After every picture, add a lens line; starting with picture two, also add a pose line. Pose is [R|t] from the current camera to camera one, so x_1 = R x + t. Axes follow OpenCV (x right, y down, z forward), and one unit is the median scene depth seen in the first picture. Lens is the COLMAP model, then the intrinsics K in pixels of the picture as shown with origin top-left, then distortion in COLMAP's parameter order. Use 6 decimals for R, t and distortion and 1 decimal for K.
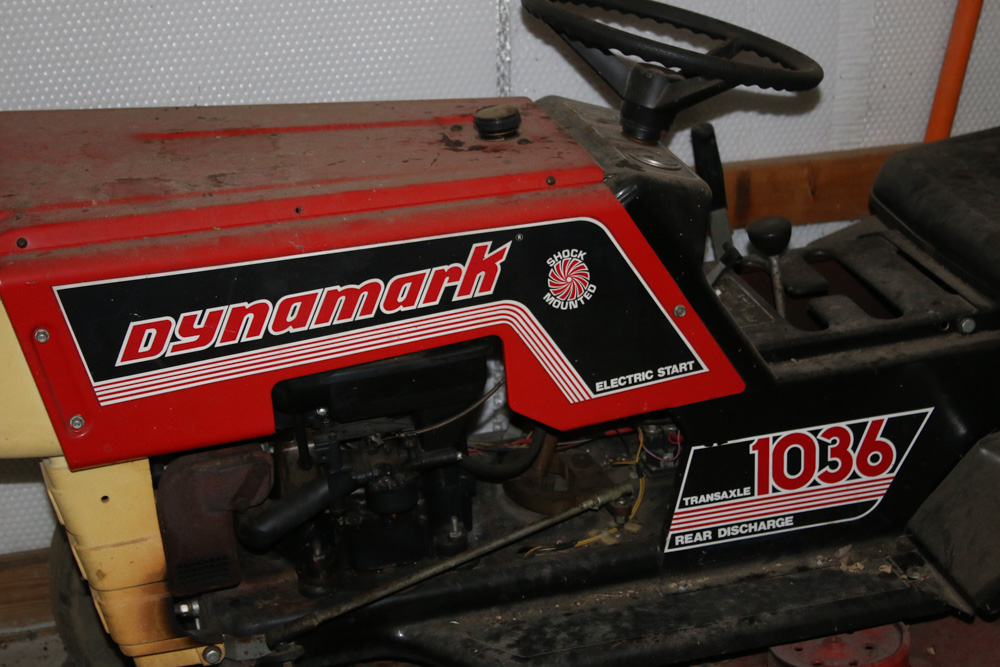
lens RADIAL K [[2039.2, 0, 500.5], [0, 2039.2, 328.6], [0, 0, 1]] dist [0.045523, 0.000000]
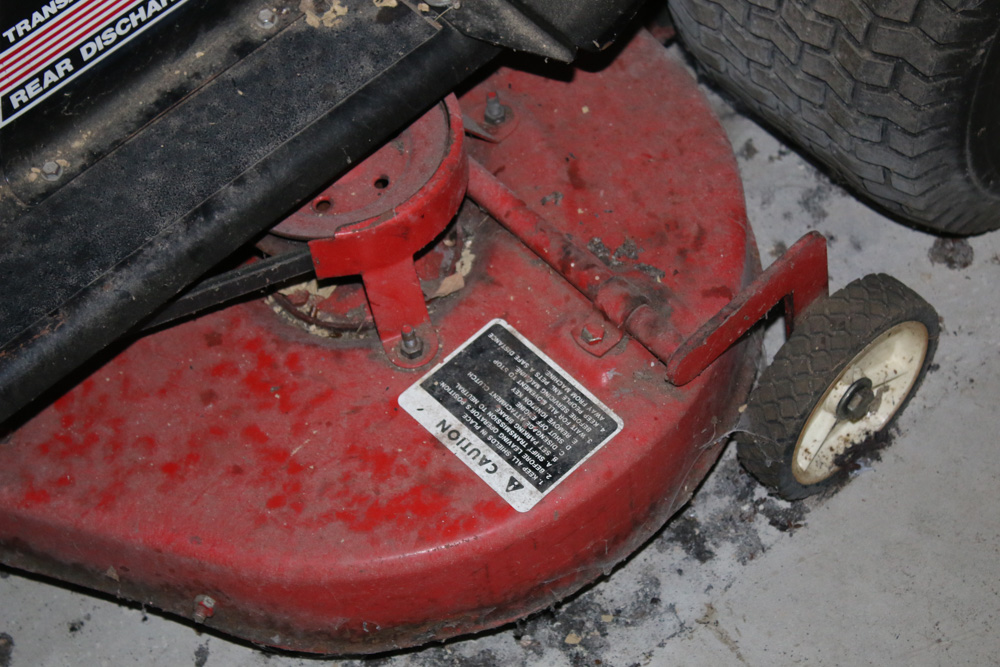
lens RADIAL K [[2340.2, 0, 496.1], [0, 2340.2, 335.3], [0, 0, 1]] dist [0.082795, 0.000000]
pose [[0.891536, -0.387380, 0.234734, 0.032903], [0.217252, 0.820446, 0.528839, -0.137946], [-0.397449, -0.420482, 0.815616, 0.445915]]
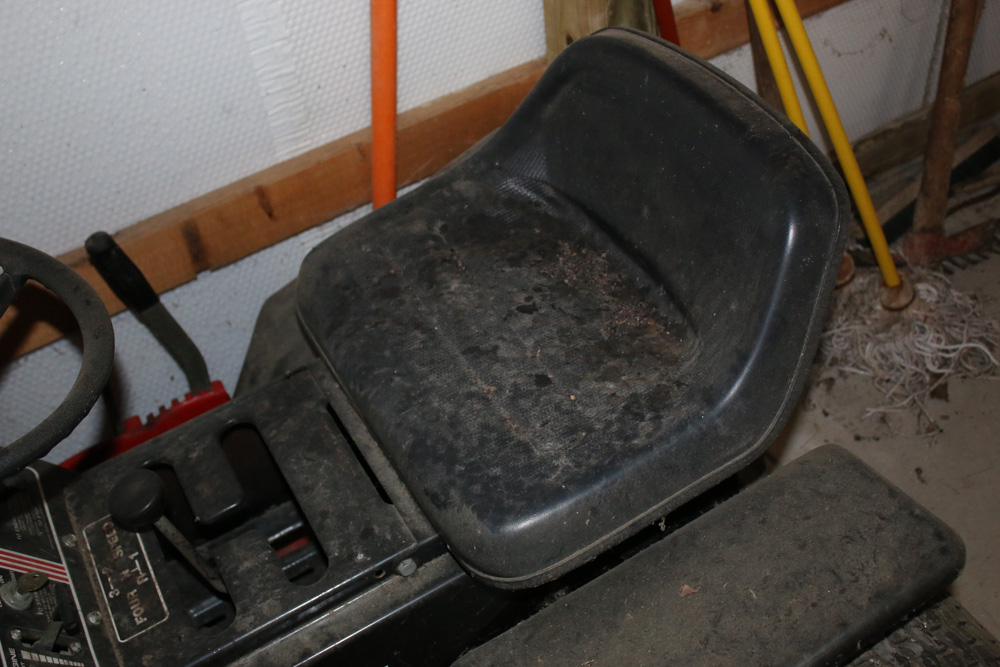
lens RADIAL K [[1137.2, 0, 495.3], [0, 1137.2, 337.4], [0, 0, 1]] dist [-0.089196, 0.000000]
pose [[0.965900, -0.227242, 0.124087, 0.232492], [0.171645, 0.920814, 0.350200, -0.237950], [-0.193841, -0.316960, 0.928419, 0.625992]]
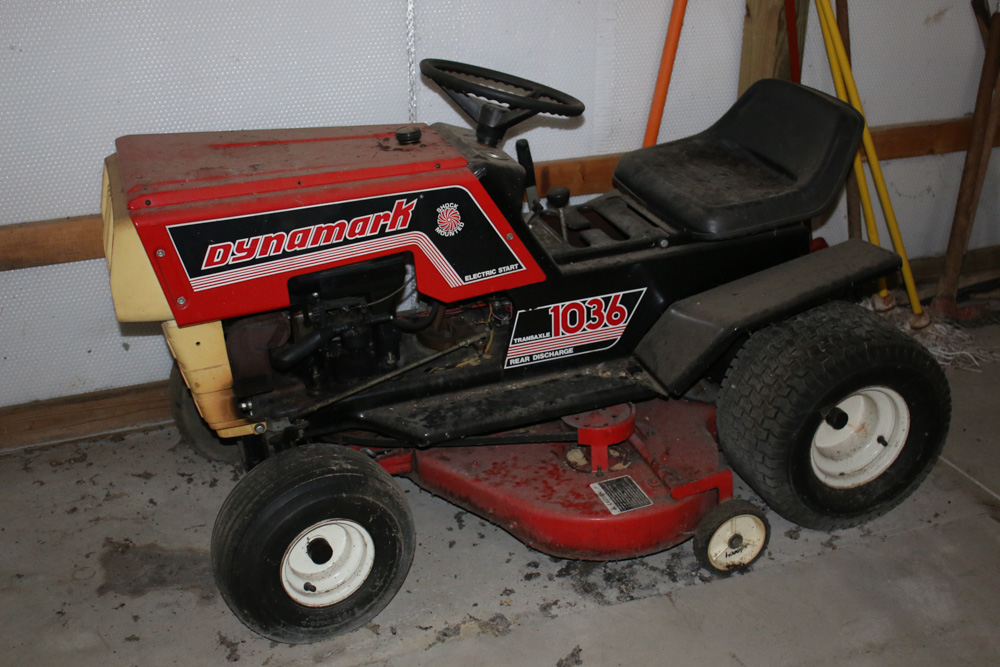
lens RADIAL K [[1137.2, 0, 502.3], [0, 1137.2, 334.2], [0, 0, 1]] dist [-0.089196, 0.000000]
pose [[0.997168, -0.022679, 0.071701, 0.005391], [0.018921, 0.998433, 0.052663, 0.024484], [-0.072783, -0.051157, 0.996035, -0.025630]]
